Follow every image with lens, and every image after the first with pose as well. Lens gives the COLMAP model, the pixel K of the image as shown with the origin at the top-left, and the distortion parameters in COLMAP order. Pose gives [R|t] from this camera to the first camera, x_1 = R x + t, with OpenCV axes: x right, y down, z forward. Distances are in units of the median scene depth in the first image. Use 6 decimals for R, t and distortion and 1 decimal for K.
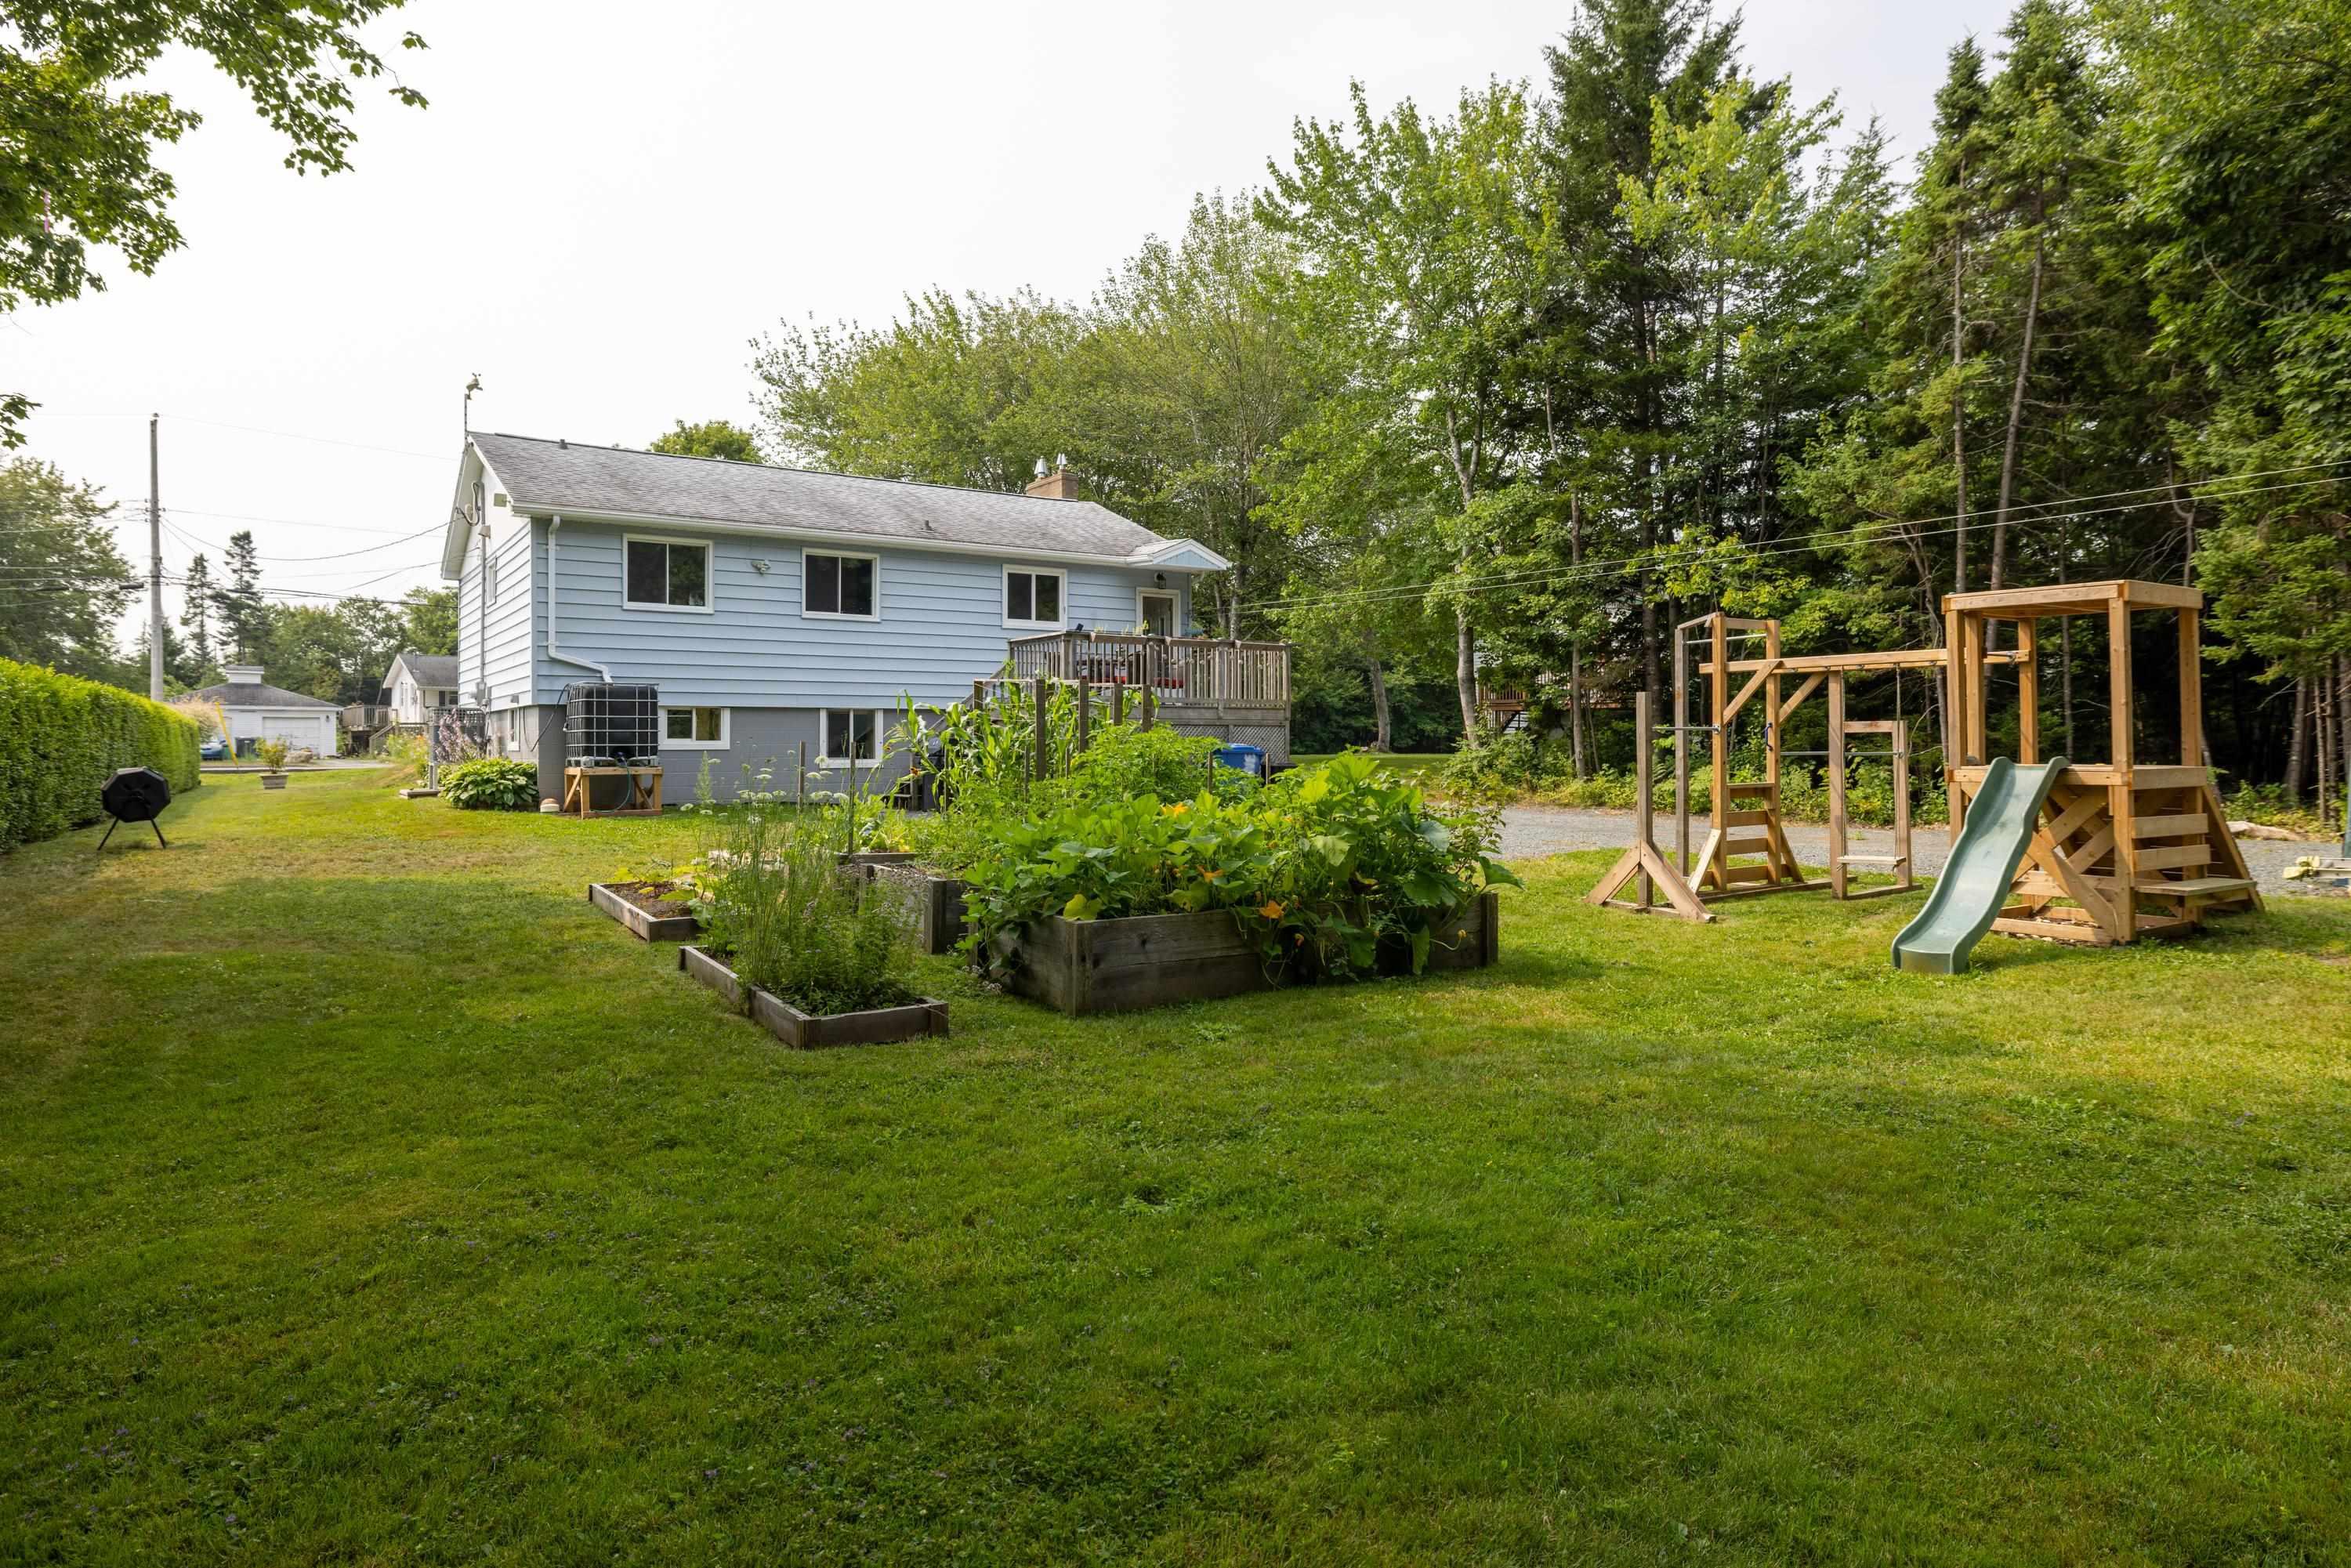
lens RADIAL K [[1337.8, 0, 1171.8], [0, 1337.8, 725.4], [0, 0, 1]] dist [0.002040, -0.000797]
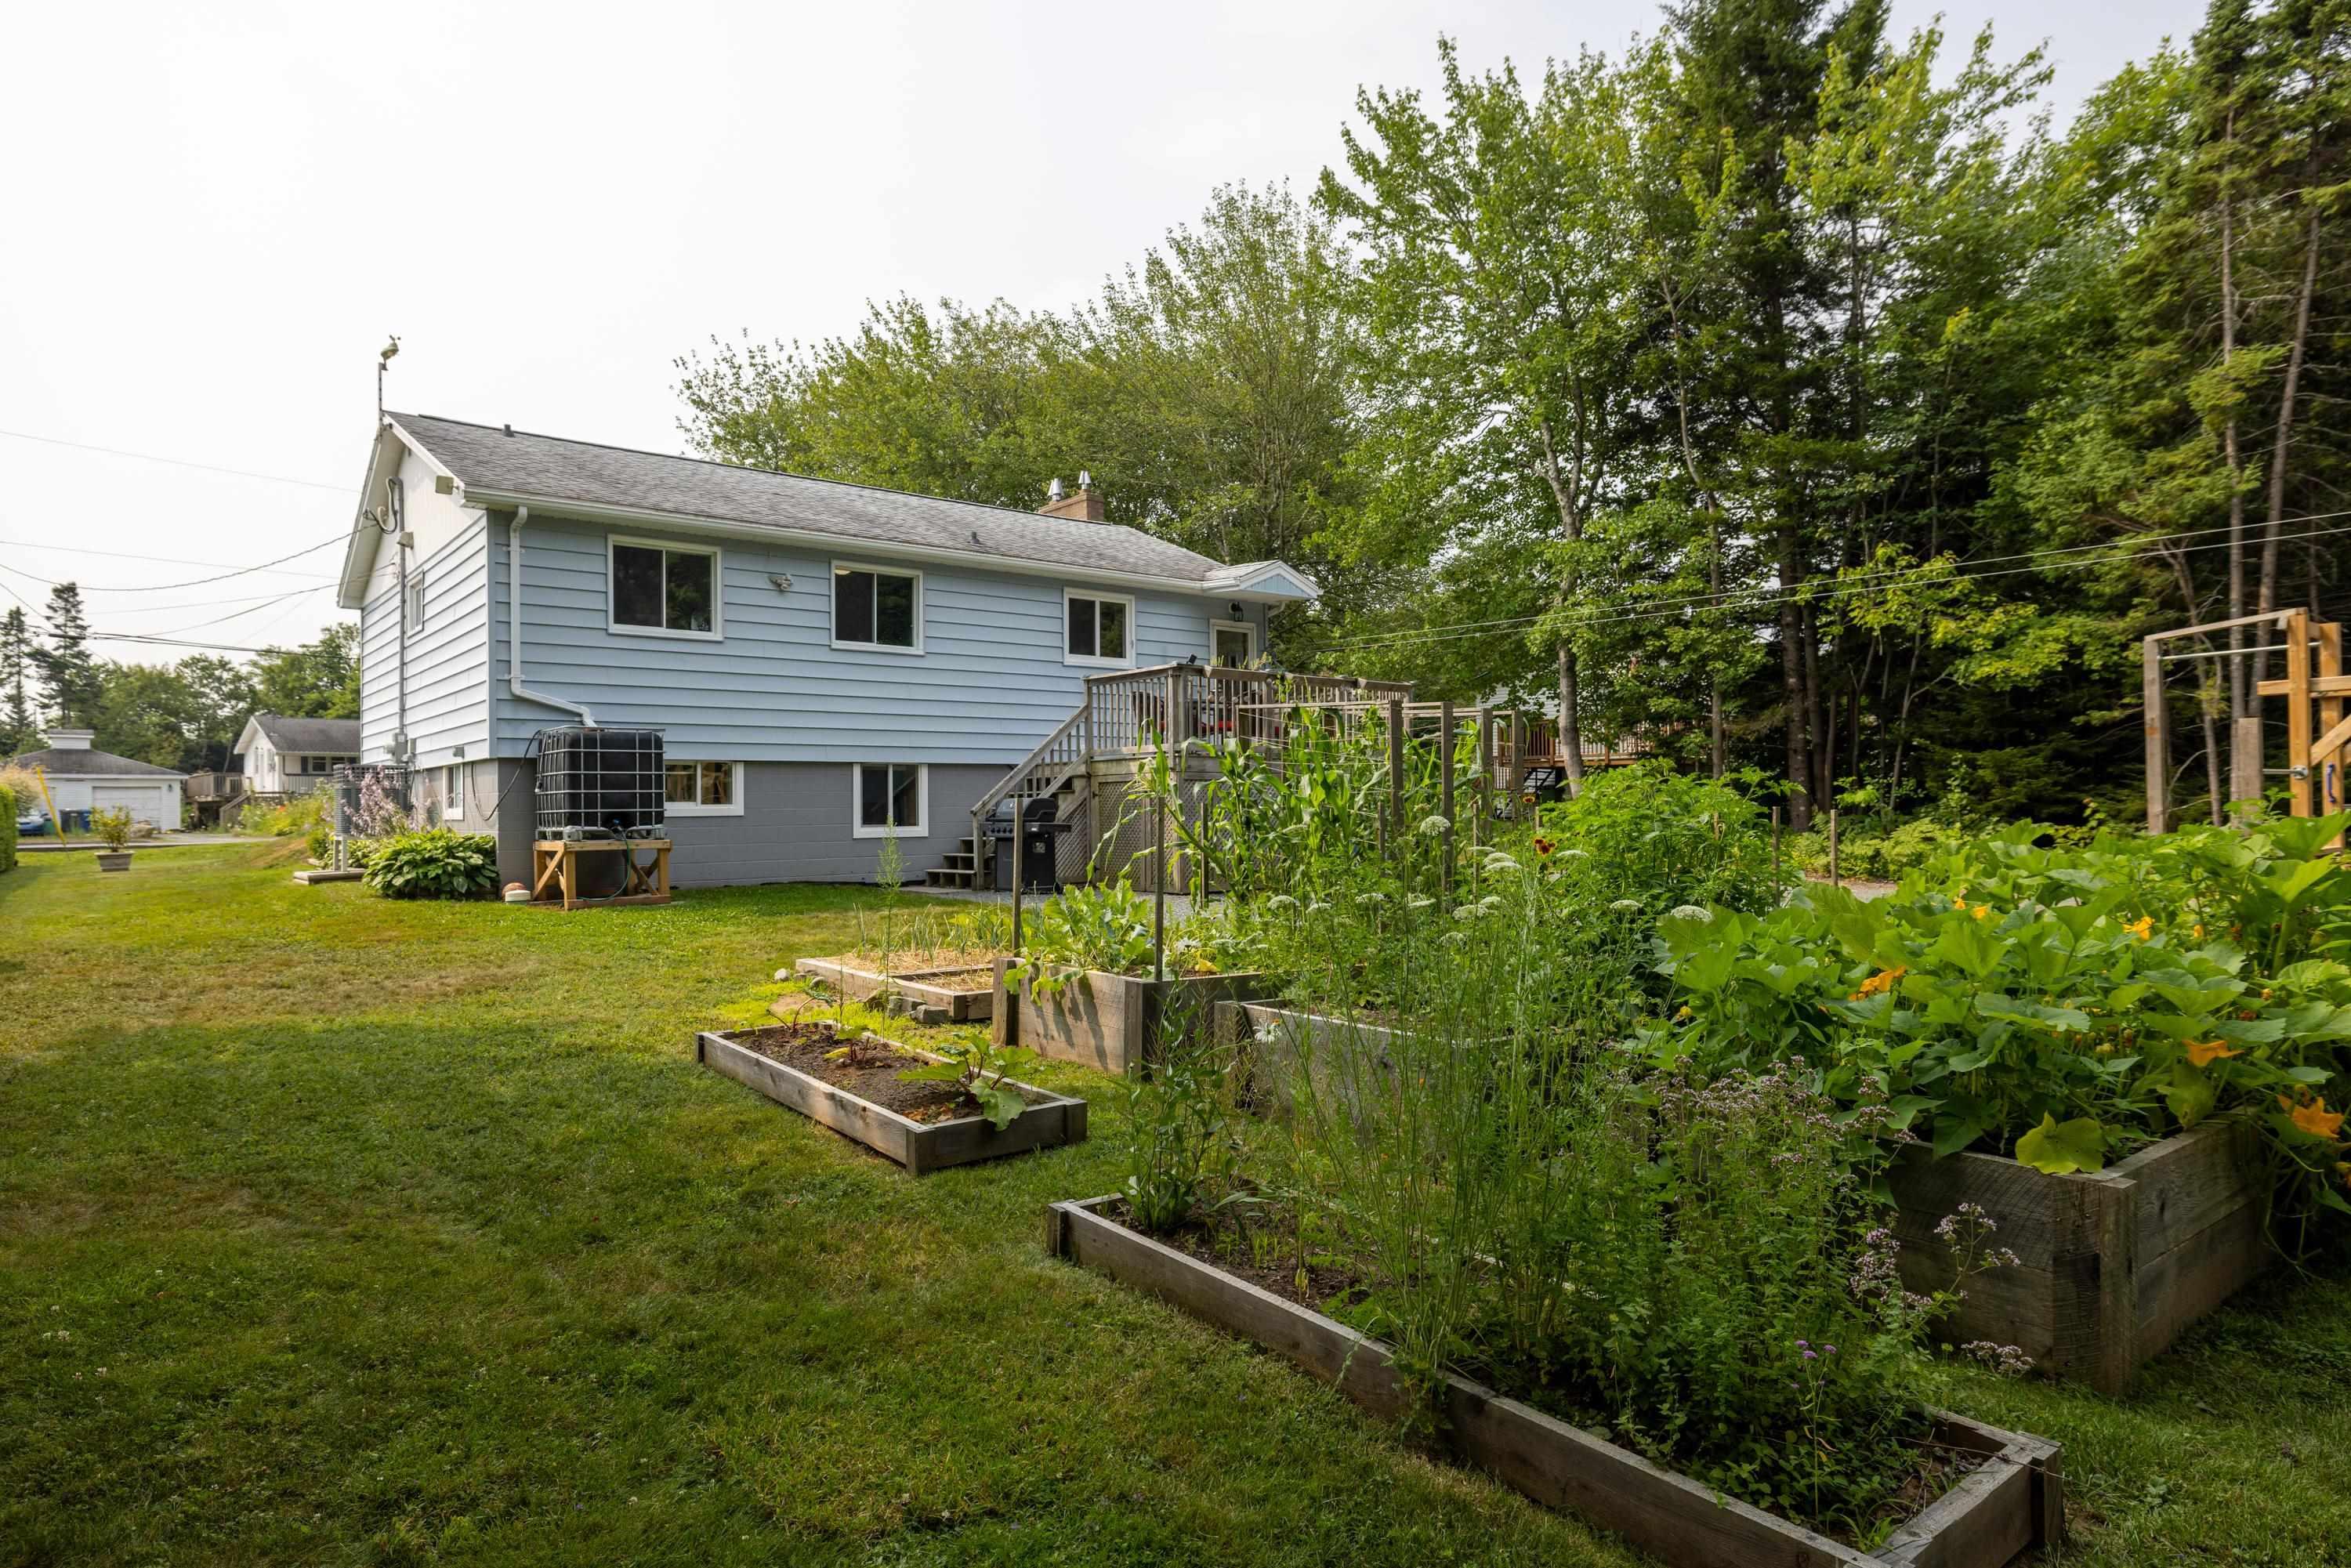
lens RADIAL K [[1332.9, 0, 1175.5], [0, 1332.9, 784.0], [0, 0, 1]] dist [0.000159, 0.000370]
pose [[0.996150, -0.006832, 0.087396, -0.128316], [0.007276, 0.999962, -0.004772, 0.004361], [-0.087360, 0.005389, 0.996162, 0.177870]]
